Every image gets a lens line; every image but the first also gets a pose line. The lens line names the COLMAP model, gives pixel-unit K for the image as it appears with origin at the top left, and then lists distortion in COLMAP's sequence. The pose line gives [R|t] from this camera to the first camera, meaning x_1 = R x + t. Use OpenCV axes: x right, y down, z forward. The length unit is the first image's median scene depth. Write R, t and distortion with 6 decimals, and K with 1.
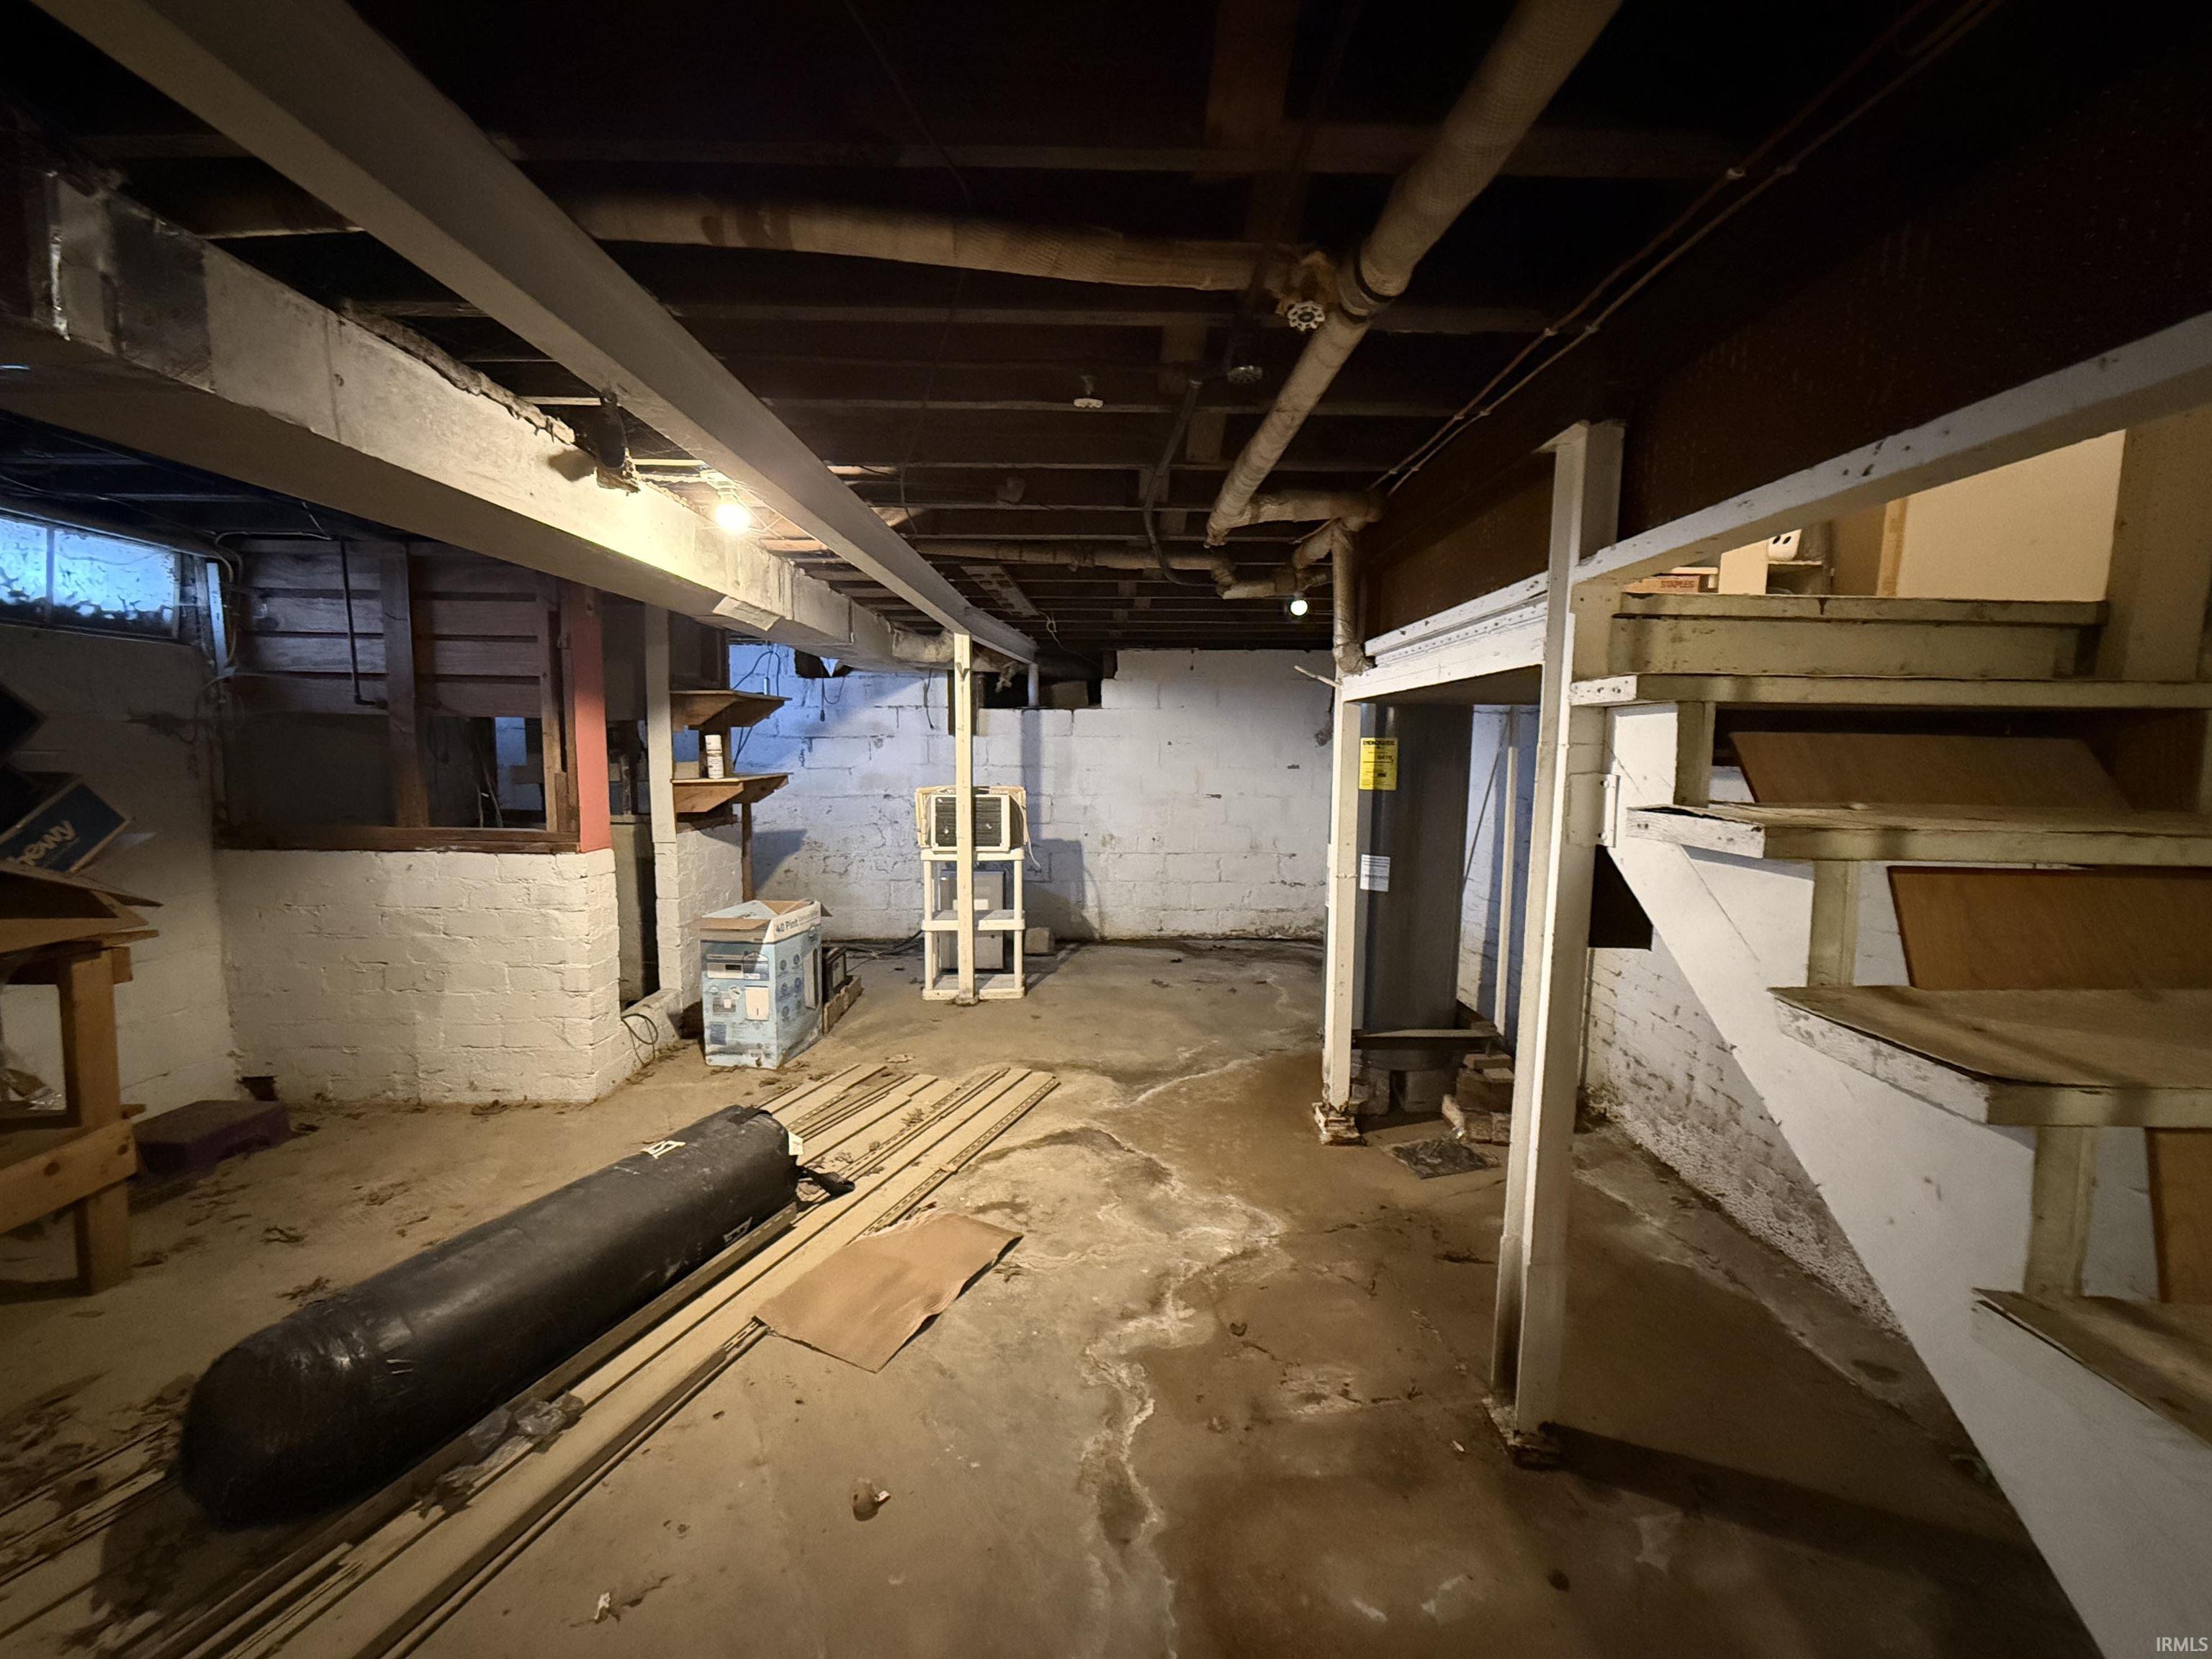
lens RADIAL K [[876.9, 0, 1110.3], [0, 876.9, 828.3], [0, 0, 1]] dist [0.001791, 0.000283]
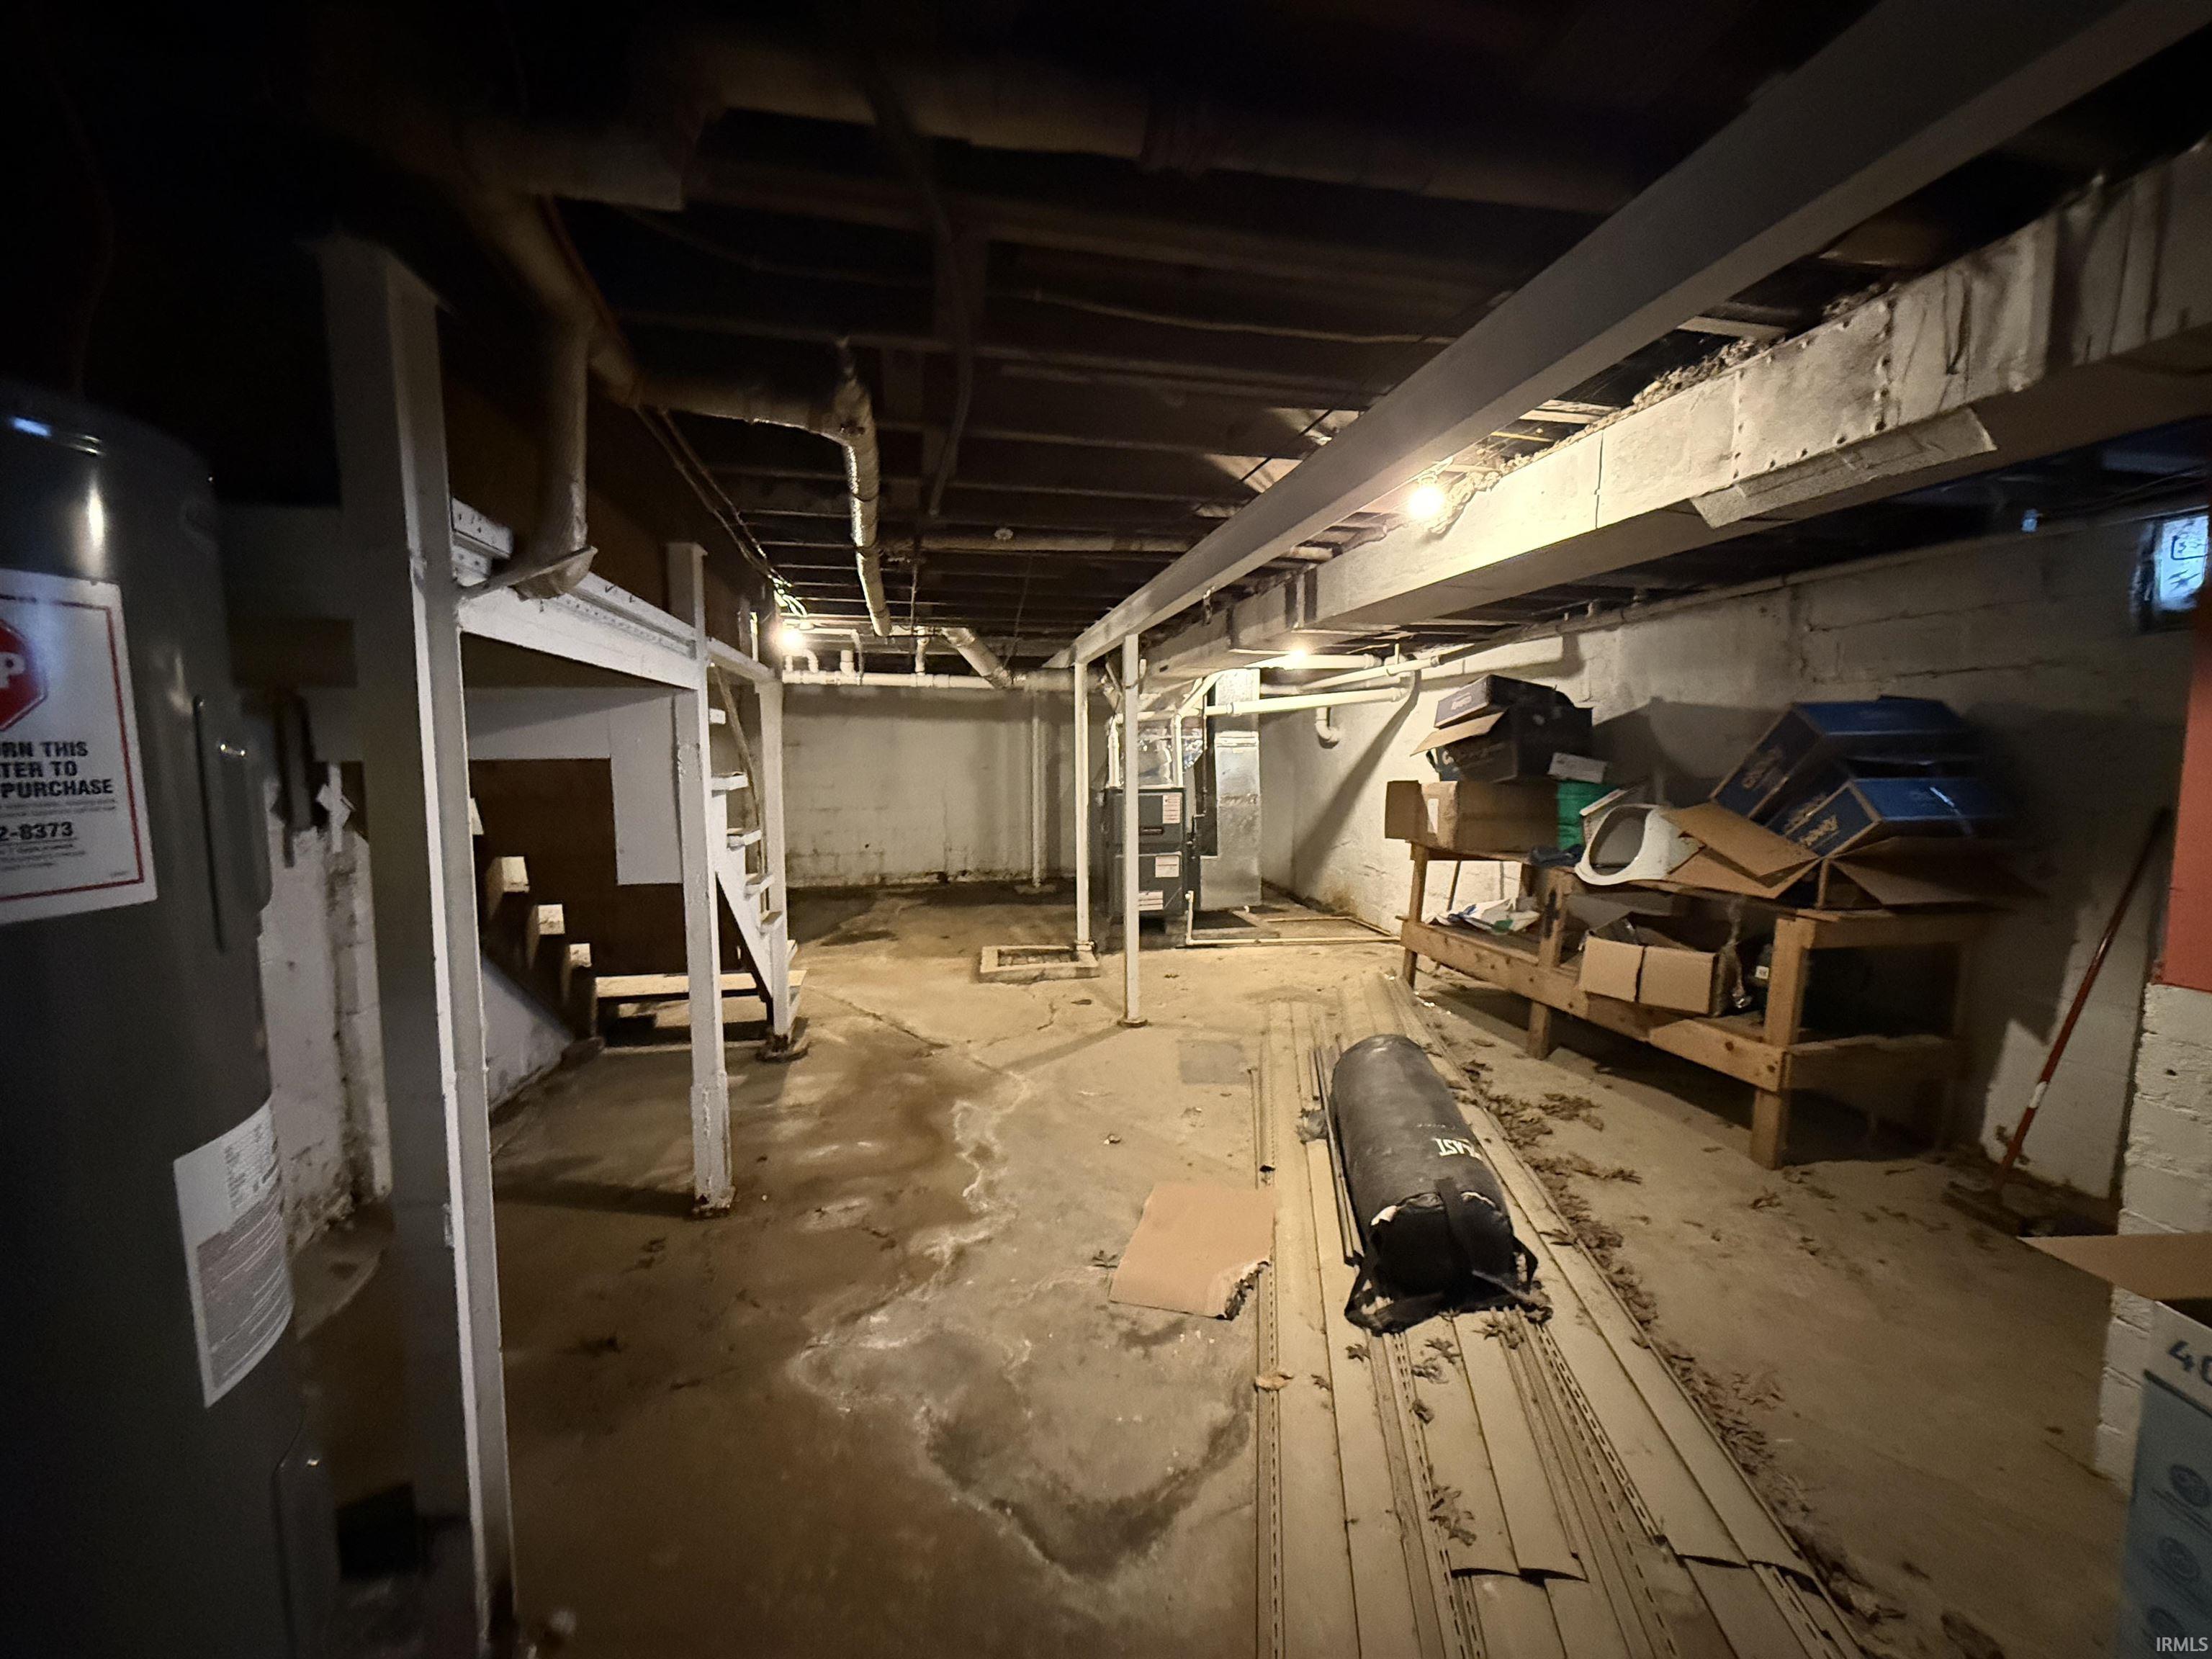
lens RADIAL K [[876.9, 0, 1105.0], [0, 876.9, 834.6], [0, 0, 1]] dist [0.001791, 0.000283]
pose [[-0.980757, 0.009483, -0.195002, 0.069951], [-0.027540, 0.982113, 0.186270, -0.157284], [0.193280, 0.188056, -0.962953, 1.689288]]
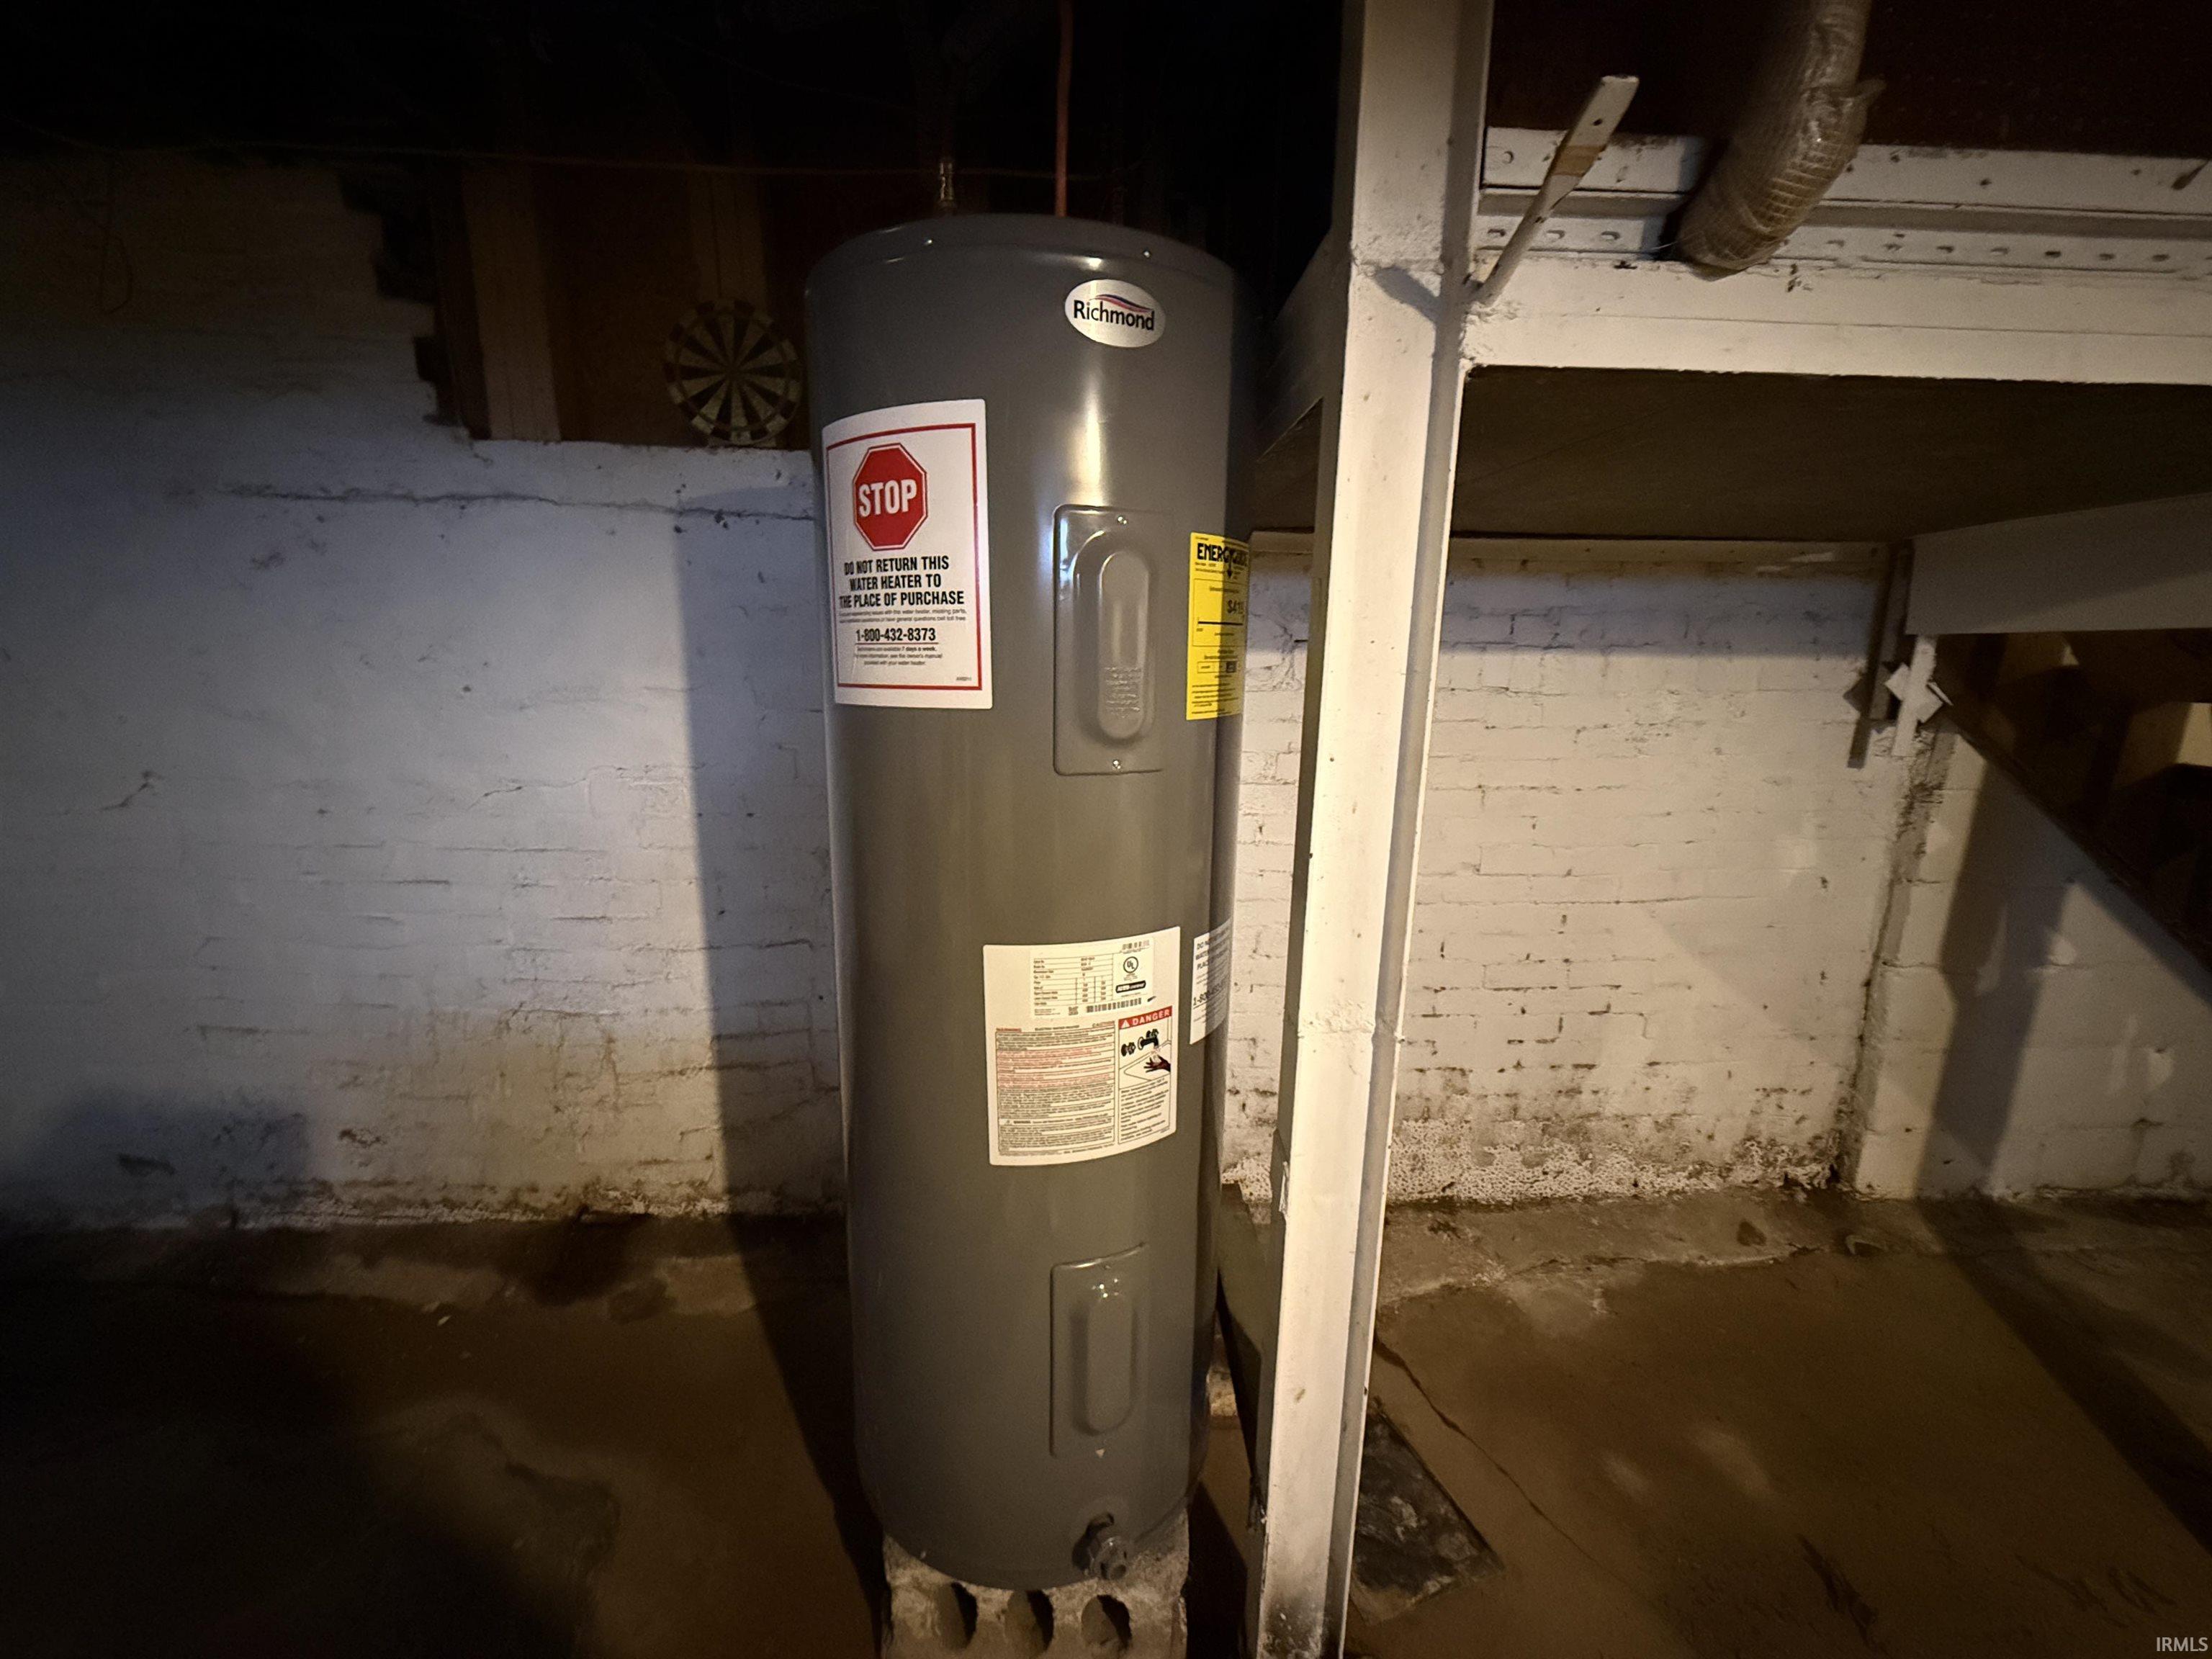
lens RADIAL K [[876.9, 0, 1103.9], [0, 876.9, 828.1], [0, 0, 1]] dist [0.001791, 0.000283]
pose [[-0.038214, -0.216335, 0.975571, 0.006253], [0.079549, 0.972527, 0.218776, -0.095267], [-0.996098, 0.085966, -0.019955, 1.313267]]
